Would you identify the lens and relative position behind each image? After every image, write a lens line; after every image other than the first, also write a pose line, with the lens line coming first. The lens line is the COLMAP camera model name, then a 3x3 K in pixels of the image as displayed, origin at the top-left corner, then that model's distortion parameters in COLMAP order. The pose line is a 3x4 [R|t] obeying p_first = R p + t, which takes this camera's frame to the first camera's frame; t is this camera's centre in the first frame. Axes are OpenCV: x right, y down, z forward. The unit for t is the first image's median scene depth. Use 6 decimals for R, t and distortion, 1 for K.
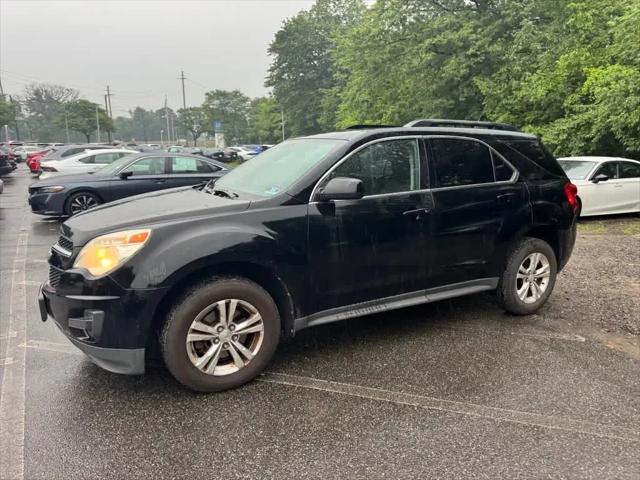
lens RADIAL K [[449.8, 0, 326.6], [0, 449.8, 251.4], [0, 0, 1]] dist [0.056887, -0.078827]
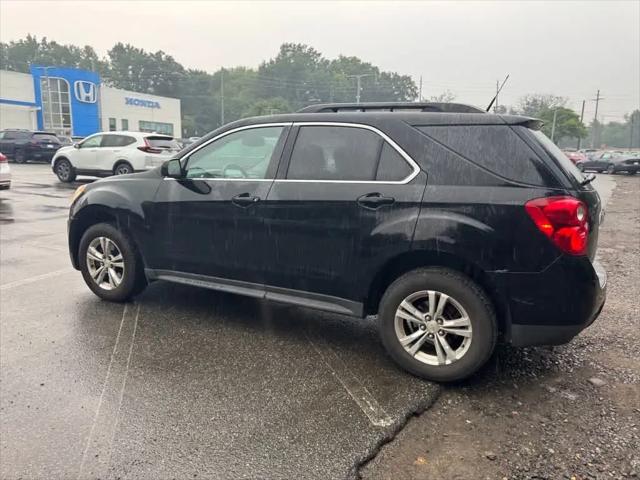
lens RADIAL K [[450.5, 0, 326.6], [0, 450.5, 249.6], [0, 0, 1]] dist [0.035075, -0.038611]
pose [[0.562691, 0.187180, -0.805197, 0.866084], [-0.201782, 0.975665, 0.085798, -0.079164], [0.801663, 0.114196, 0.586768, 0.454599]]
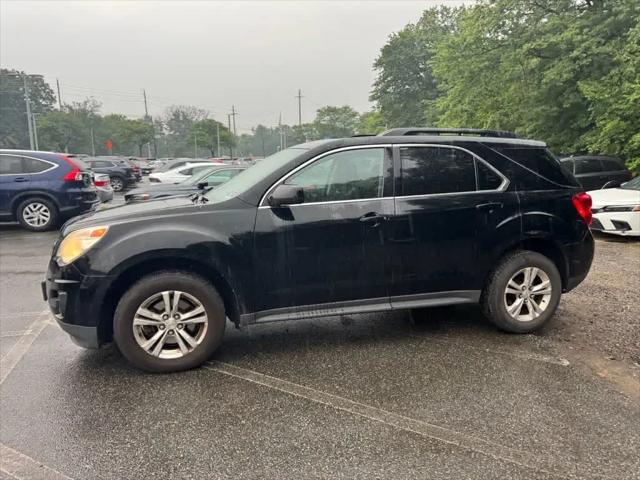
lens RADIAL K [[449.9, 0, 326.1], [0, 449.9, 253.3], [0, 0, 1]] dist [0.037066, -0.038390]
pose [[0.971010, 0.040369, -0.235607, 0.261972], [-0.045789, 0.998796, -0.017577, 0.009787], [0.234613, 0.027856, 0.971690, -0.002104]]
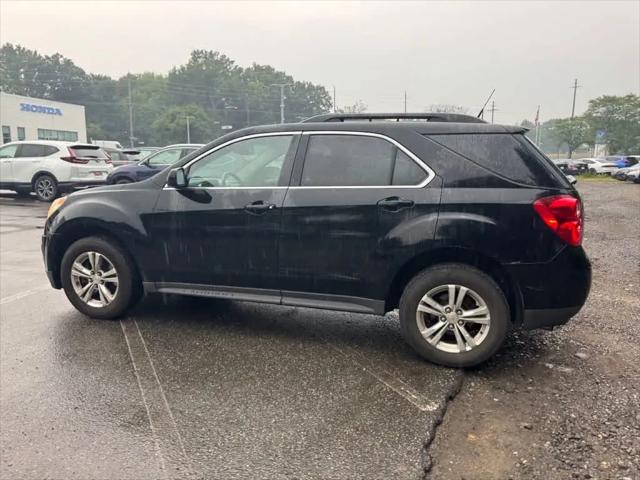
lens RADIAL K [[450.5, 0, 326.6], [0, 450.5, 249.6], [0, 0, 1]] dist [0.035075, -0.038611]
pose [[0.703580, 0.144205, -0.695830, 0.787678], [-0.165675, 0.985497, 0.036716, -0.043910], [0.691033, 0.089449, 0.717267, 0.312788]]
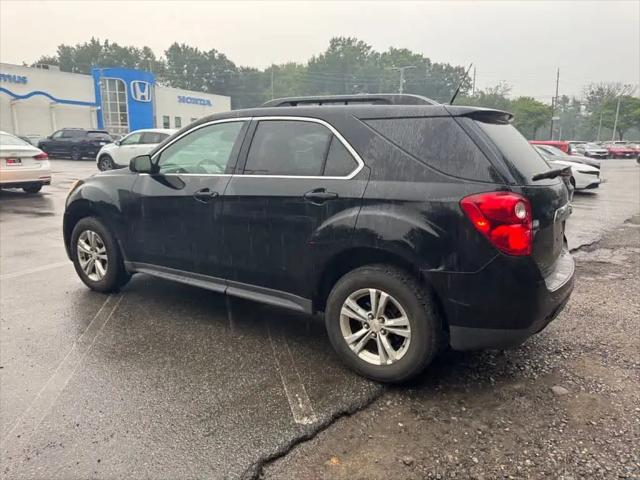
lens RADIAL K [[449.8, 0, 326.6], [0, 449.8, 251.4], [0, 0, 1]] dist [0.056887, -0.078827]
pose [[0.468602, 0.206680, -0.858892, 0.941290], [-0.204557, 0.971209, 0.122103, -0.111198], [0.859400, 0.118475, 0.497389, 0.586809]]
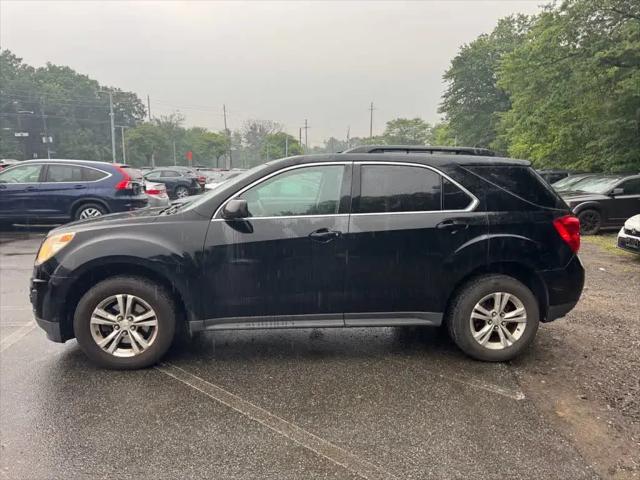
lens RADIAL K [[450.1, 0, 318.3], [0, 450.1, 254.9], [0, 0, 1]] dist [0.037347, -0.042098]
pose [[0.915904, 0.078671, -0.393613, 0.459839], [-0.097268, 0.994879, -0.027490, -0.010226], [0.389434, 0.063464, 0.918865, 0.048531]]
